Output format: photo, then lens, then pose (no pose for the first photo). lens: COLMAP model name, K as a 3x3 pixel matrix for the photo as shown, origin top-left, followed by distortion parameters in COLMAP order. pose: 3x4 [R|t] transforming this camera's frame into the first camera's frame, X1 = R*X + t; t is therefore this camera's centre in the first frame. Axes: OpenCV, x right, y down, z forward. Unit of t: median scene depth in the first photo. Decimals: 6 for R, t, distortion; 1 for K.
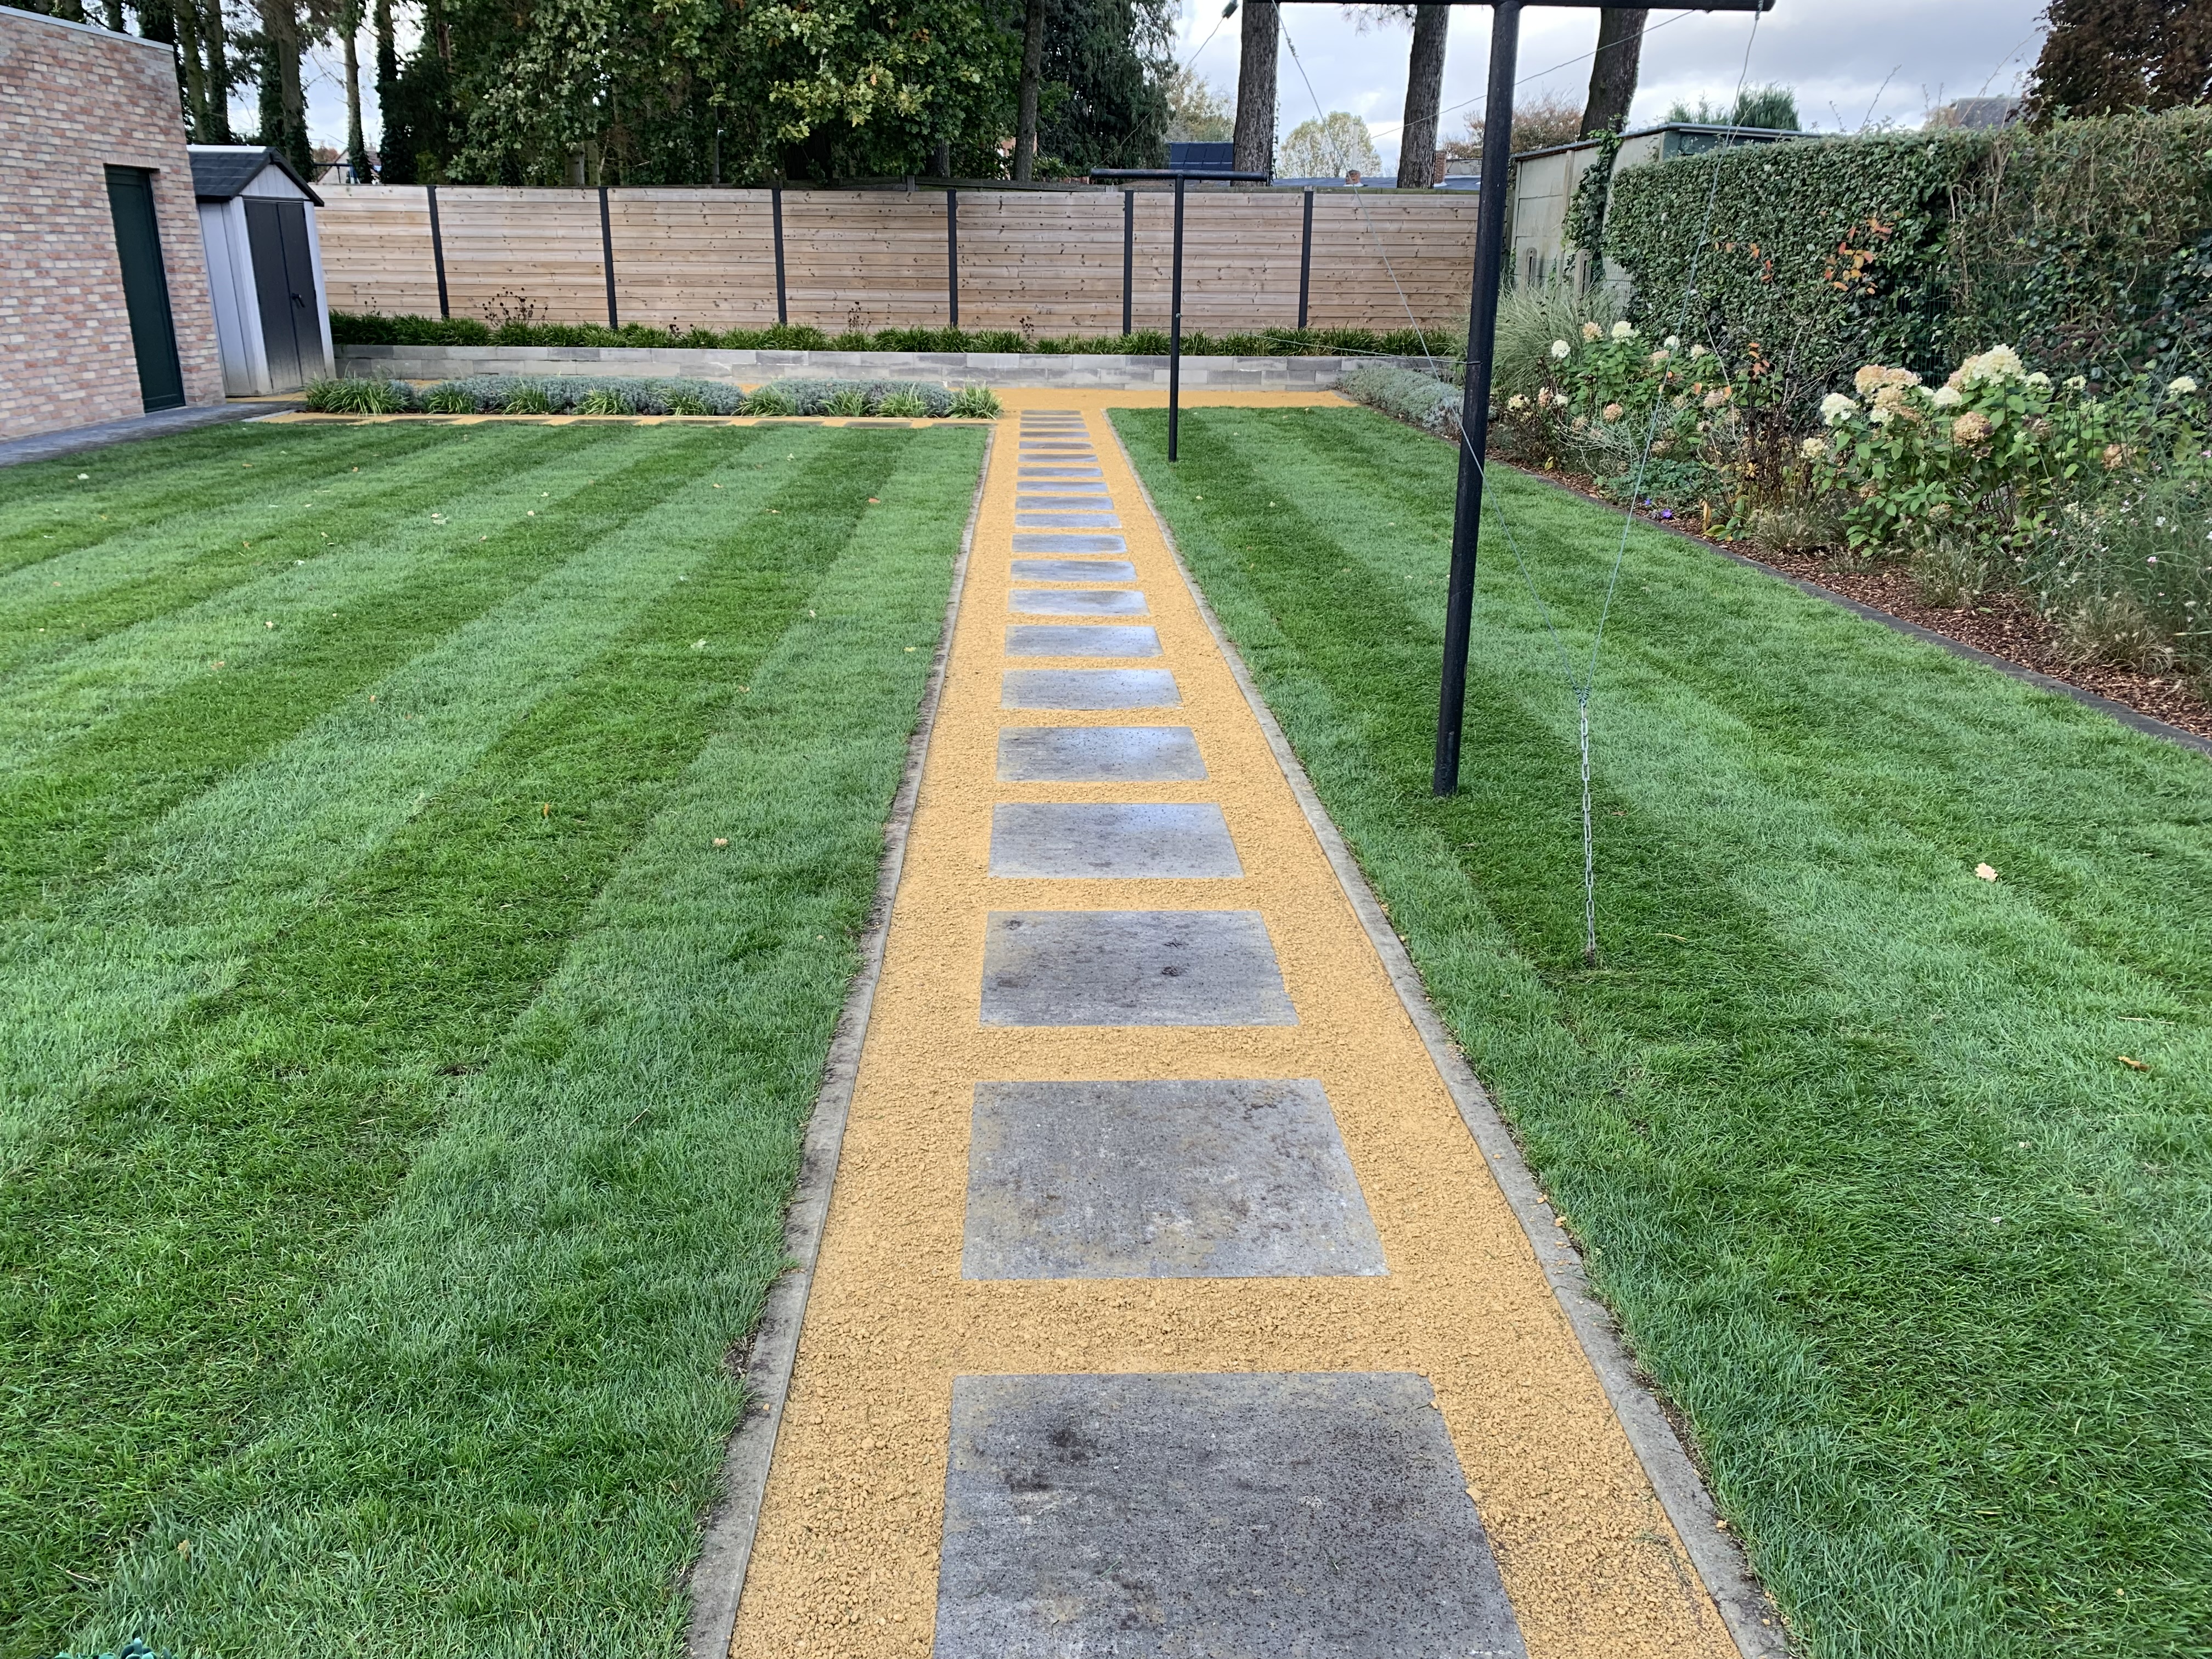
lens RADIAL K [[1709.9, 0, 1107.2], [0, 1709.9, 814.2], [0, 0, 1]] dist [0.024338, -0.011290]
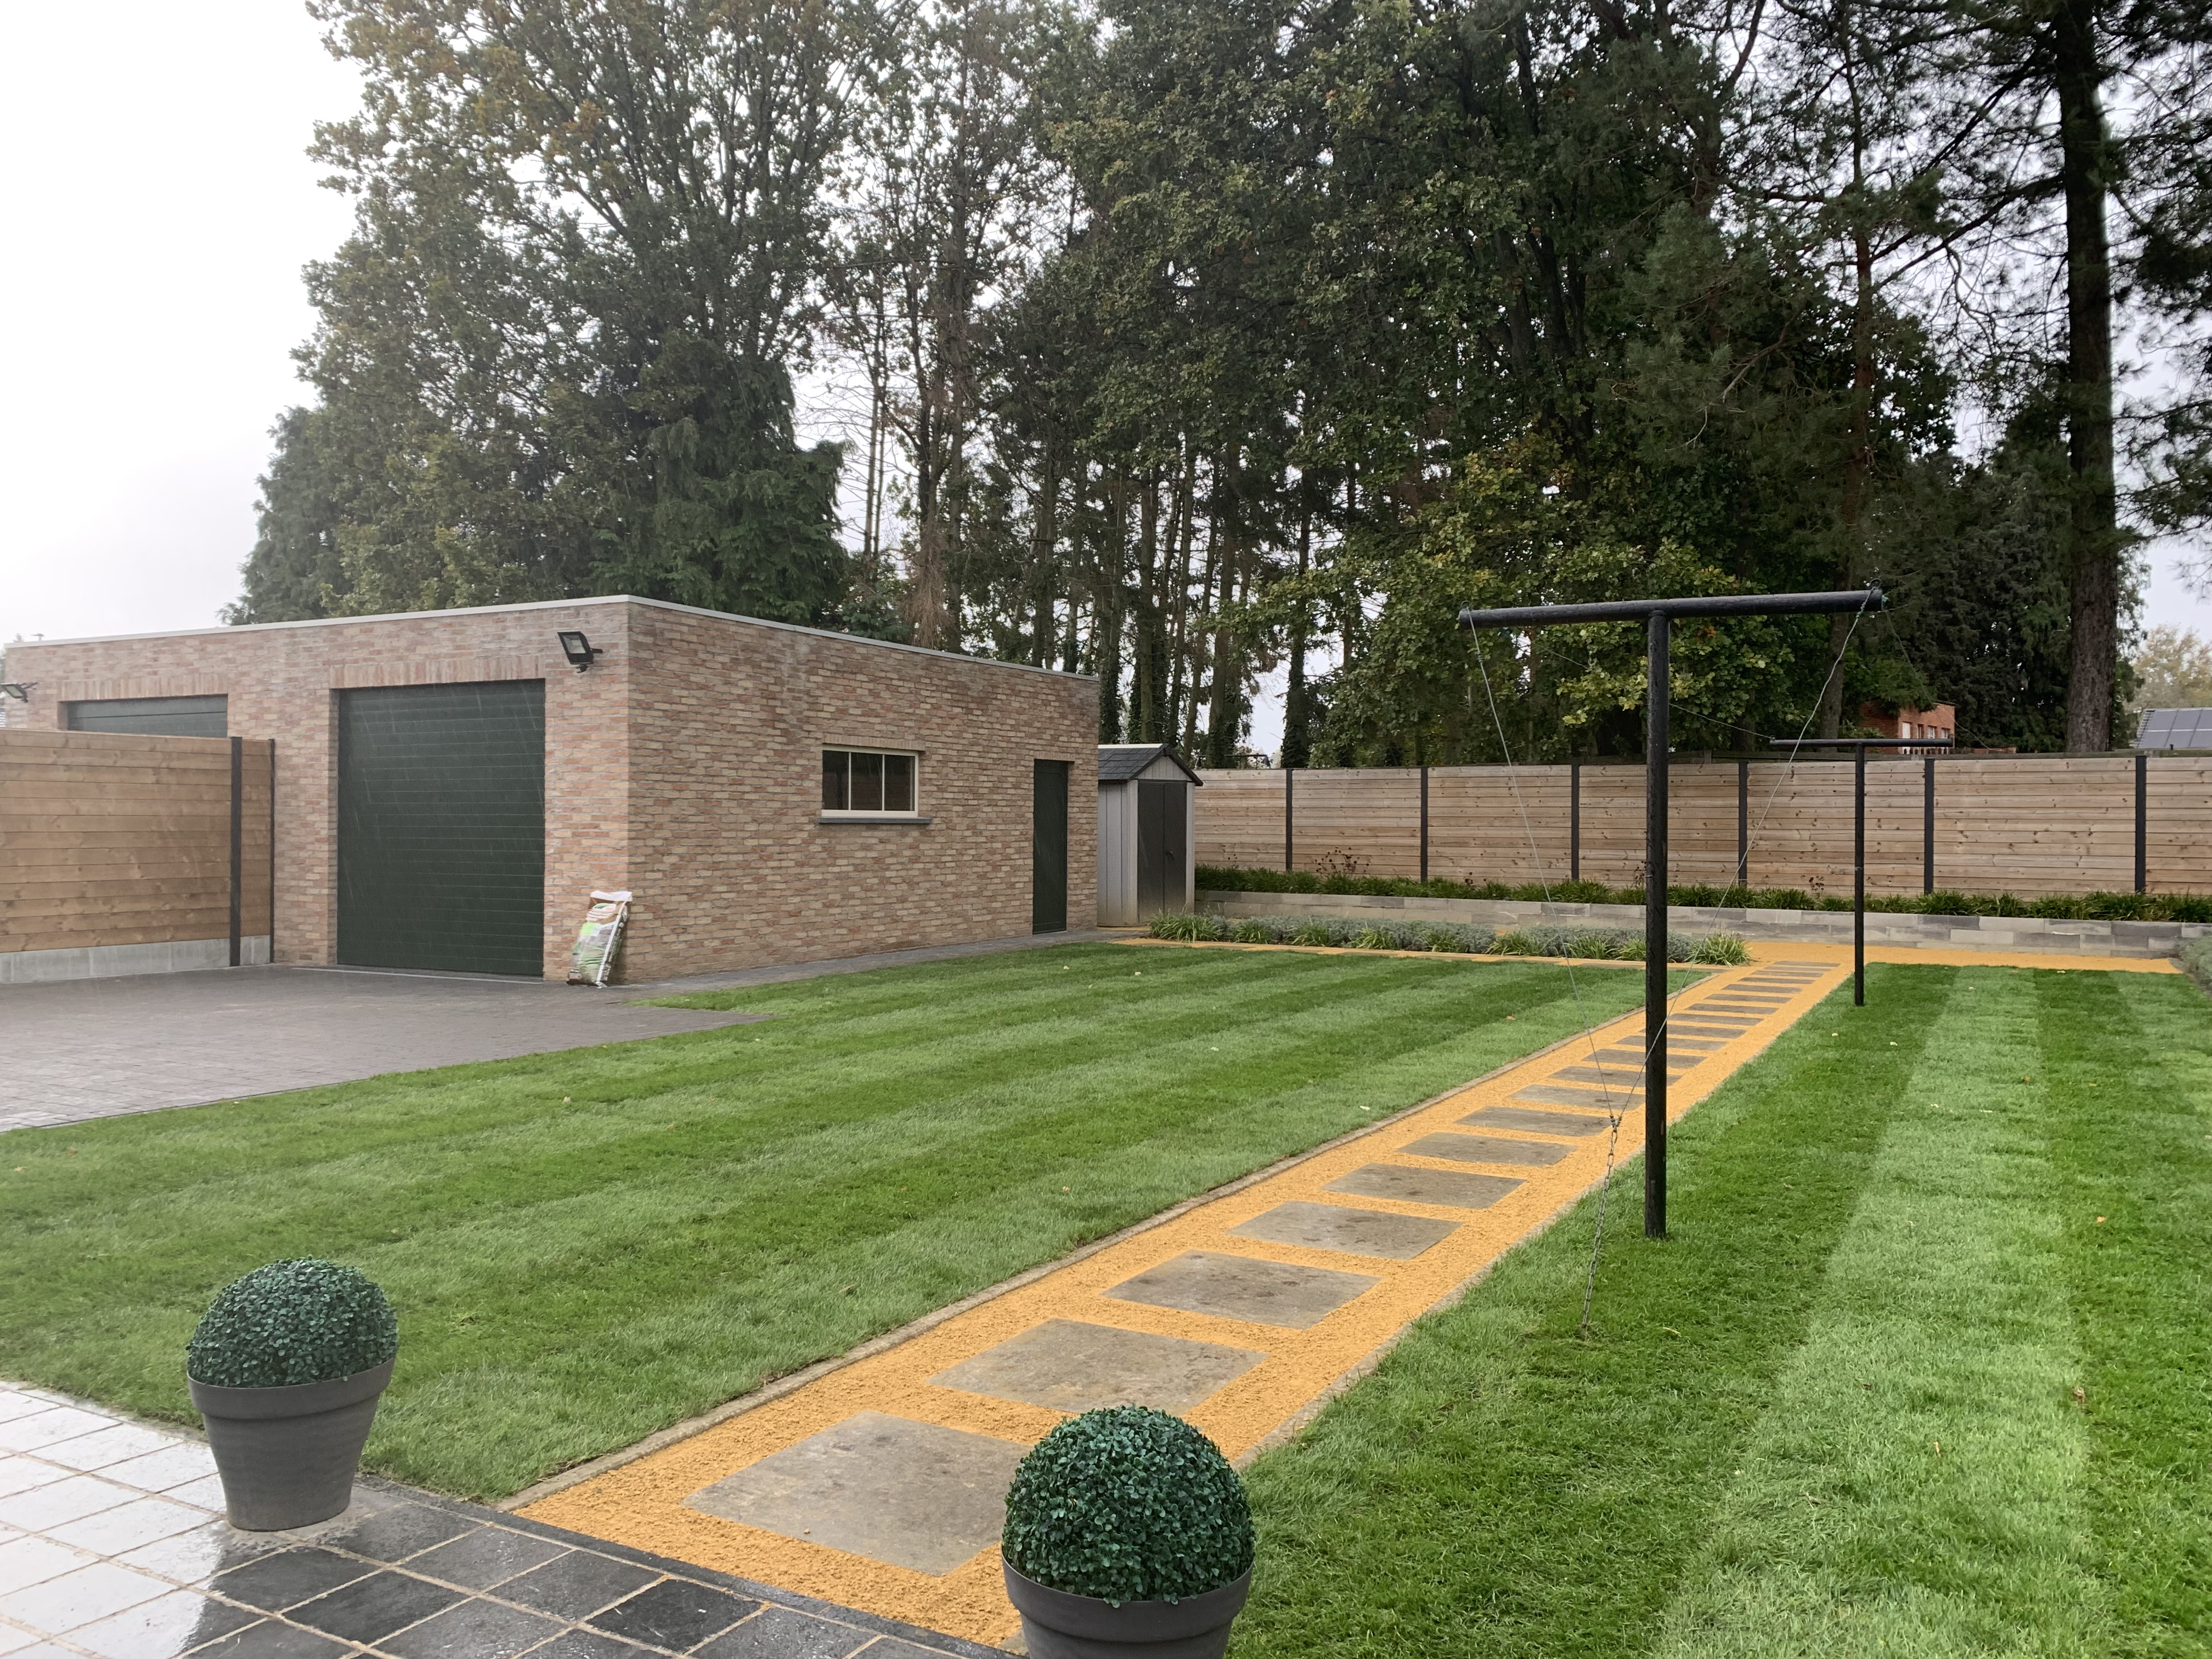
lens RADIAL K [[1709.9, 0, 1098.0], [0, 1709.9, 831.1], [0, 0, 1]] dist [0.024338, -0.011290]
pose [[0.857760, -0.000031, -0.514050, 0.119469], [-0.158385, 0.951334, -0.264344, 0.023574], [0.489042, 0.308161, 0.816012, -0.055189]]
